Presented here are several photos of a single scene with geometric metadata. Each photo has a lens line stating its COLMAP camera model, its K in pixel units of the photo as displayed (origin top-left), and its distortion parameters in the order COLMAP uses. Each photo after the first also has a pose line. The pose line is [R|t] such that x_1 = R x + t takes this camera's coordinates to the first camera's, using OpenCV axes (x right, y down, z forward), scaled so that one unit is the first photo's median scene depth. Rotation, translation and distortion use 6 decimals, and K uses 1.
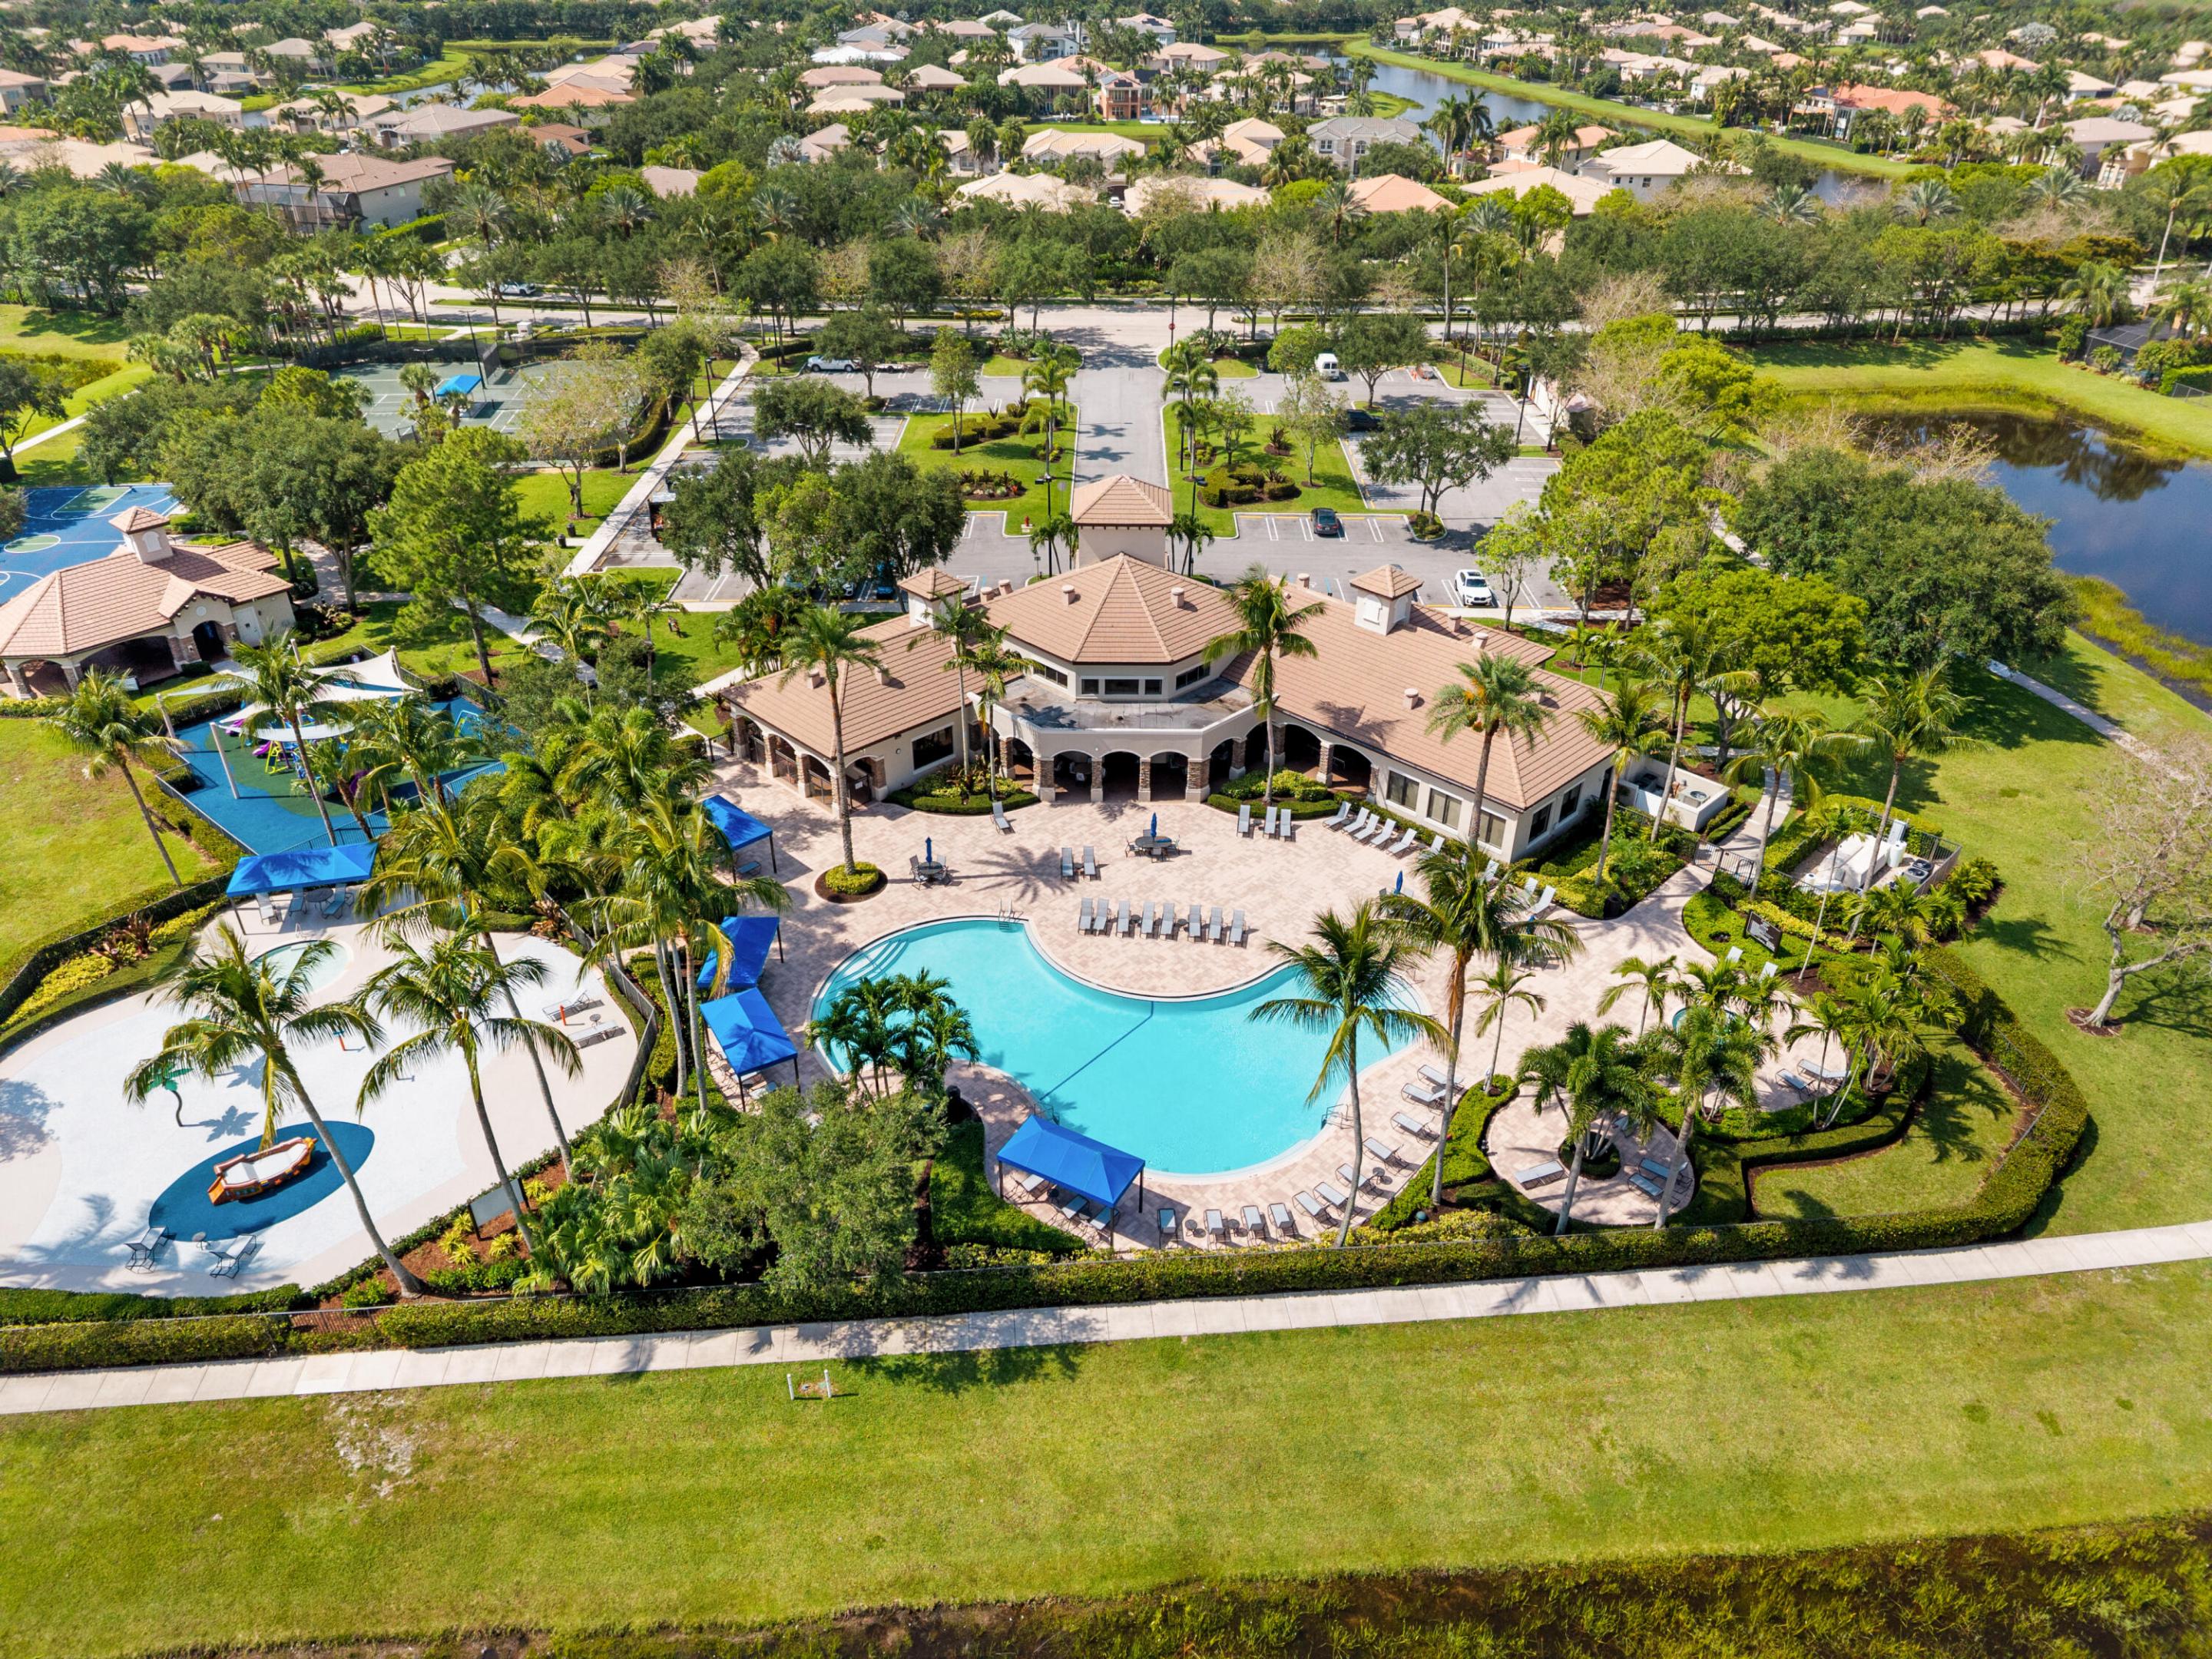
lens RADIAL K [[1480.1, 0, 1106.0], [0, 1480.1, 829.5], [0, 0, 1]] dist [0.032413, -0.039505]
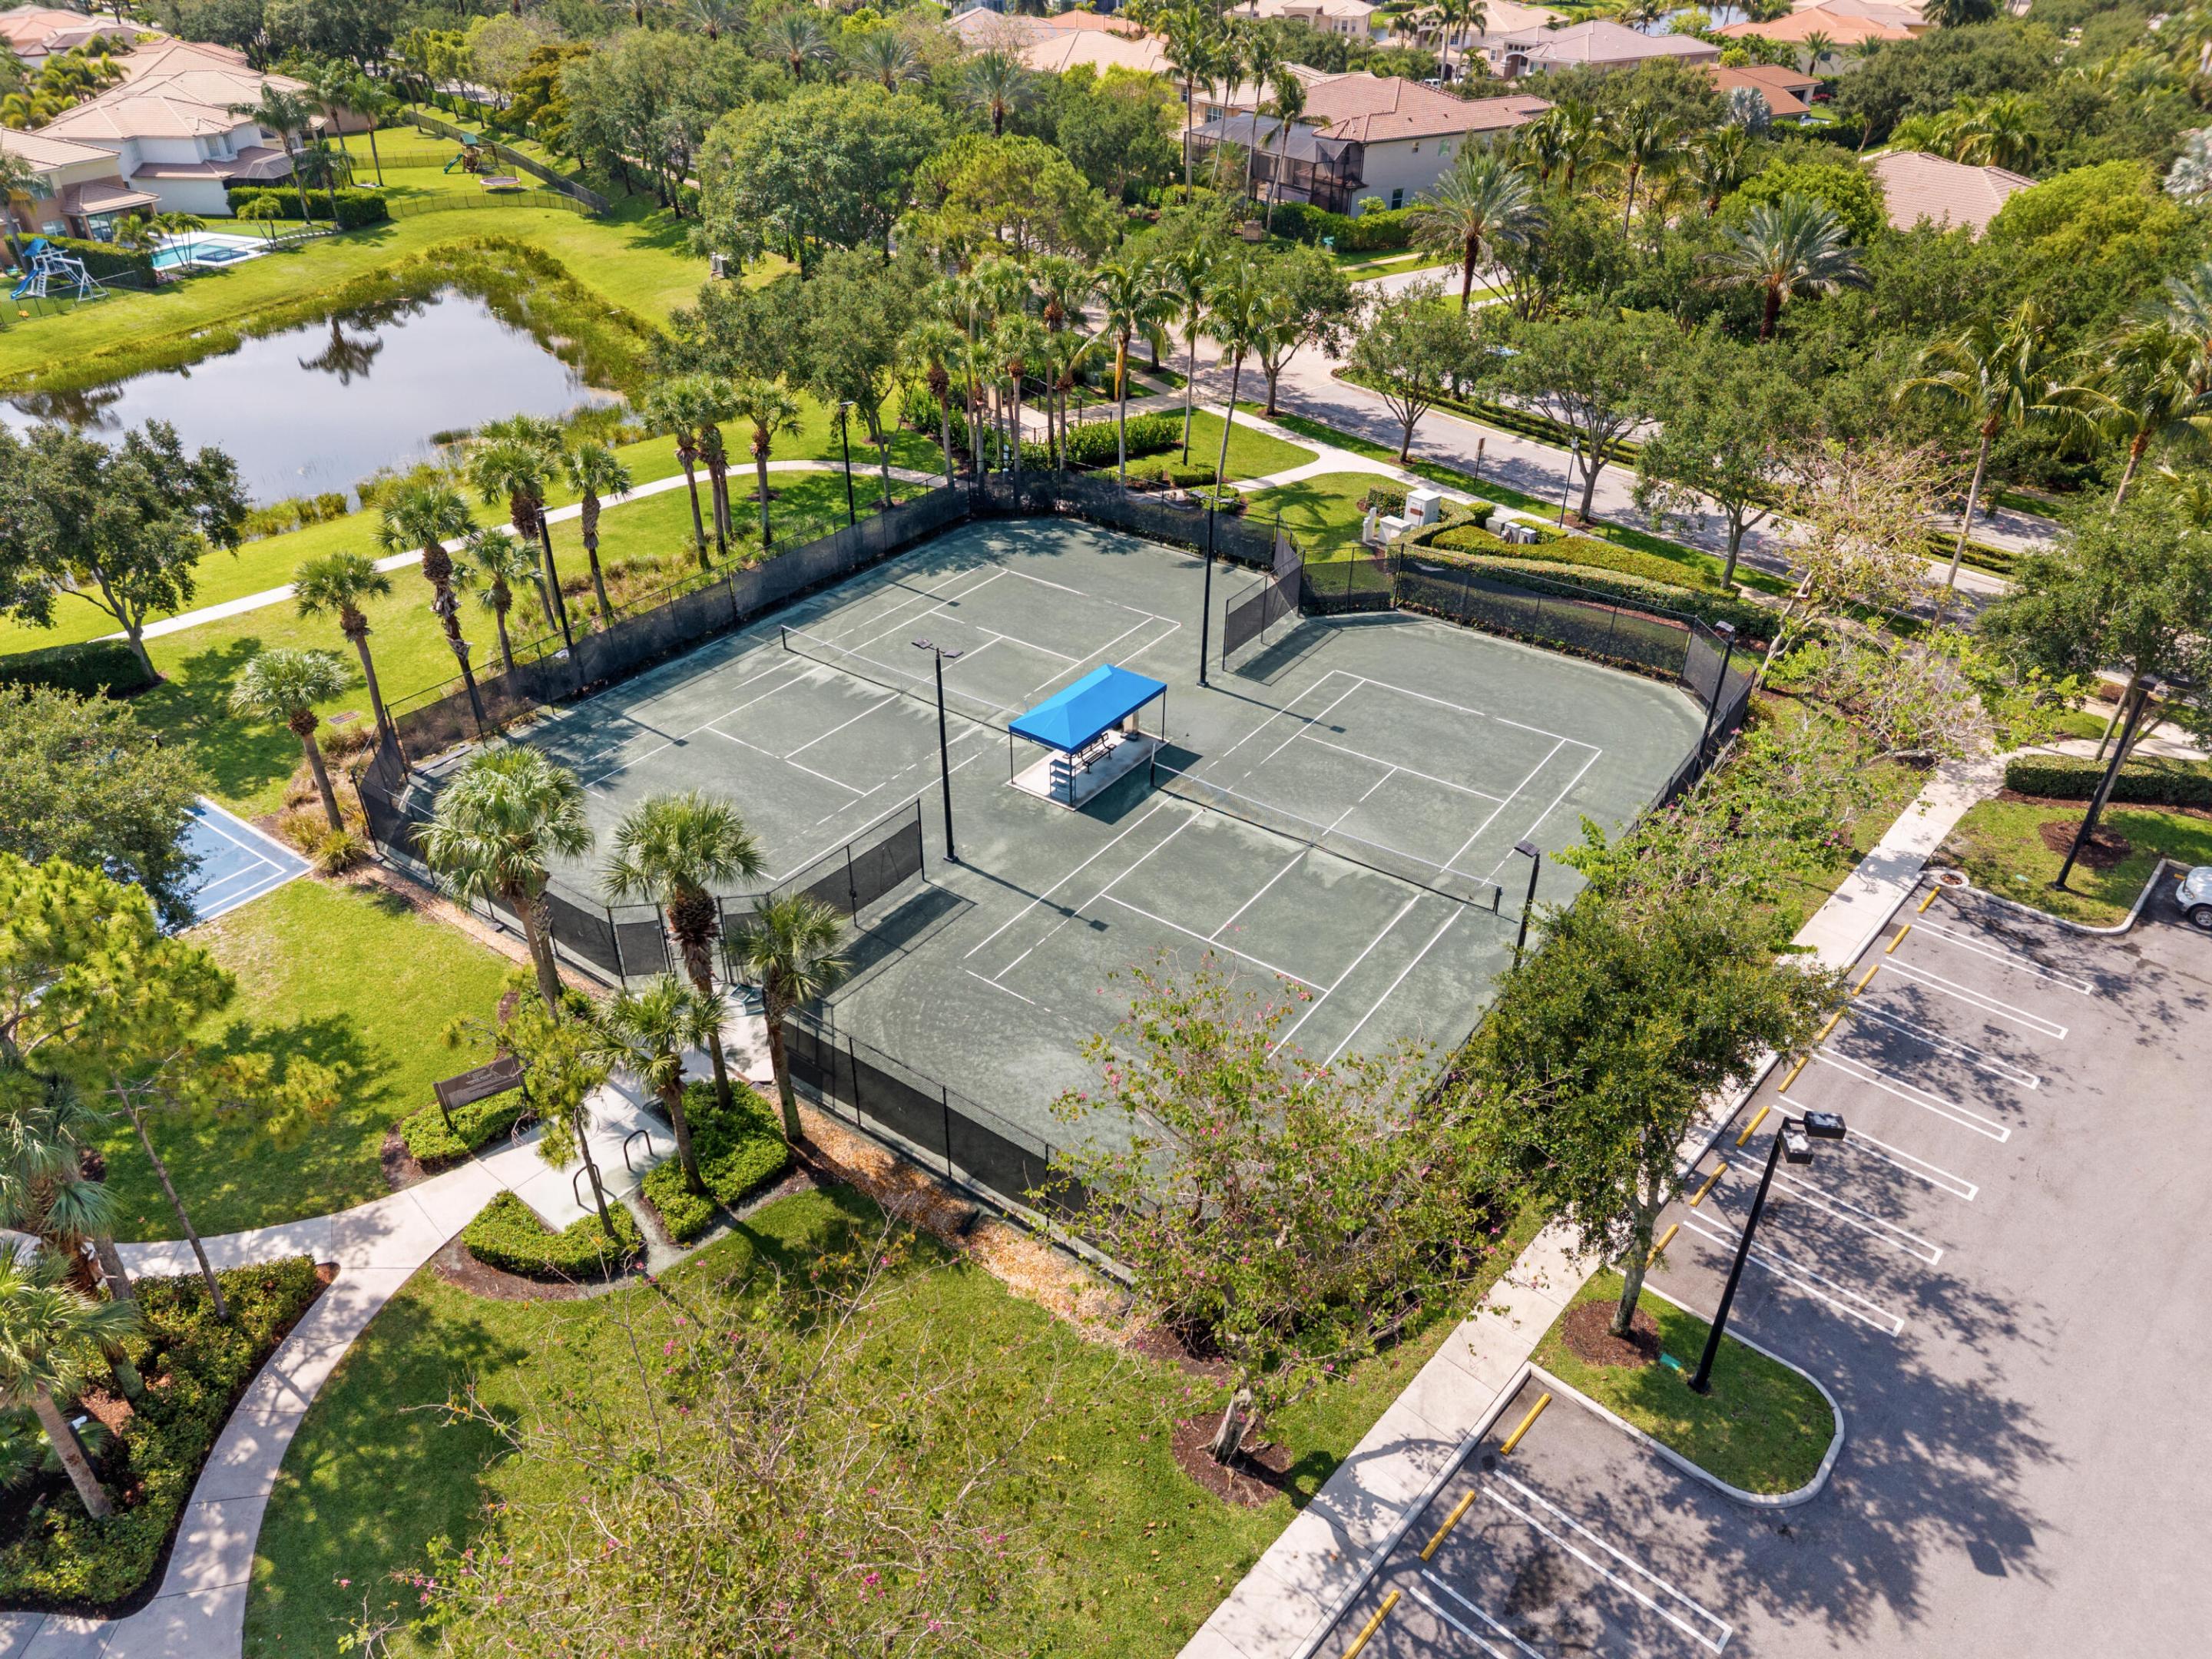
lens RADIAL K [[1480.1, 0, 1106.0], [0, 1480.1, 829.5], [0, 0, 1]] dist [0.032413, -0.039505]
pose [[0.745343, 0.365244, -0.557727, -0.420282], [-0.353350, 0.925831, 0.134093, -0.611318], [0.565338, 0.097127, 0.819121, 1.362150]]
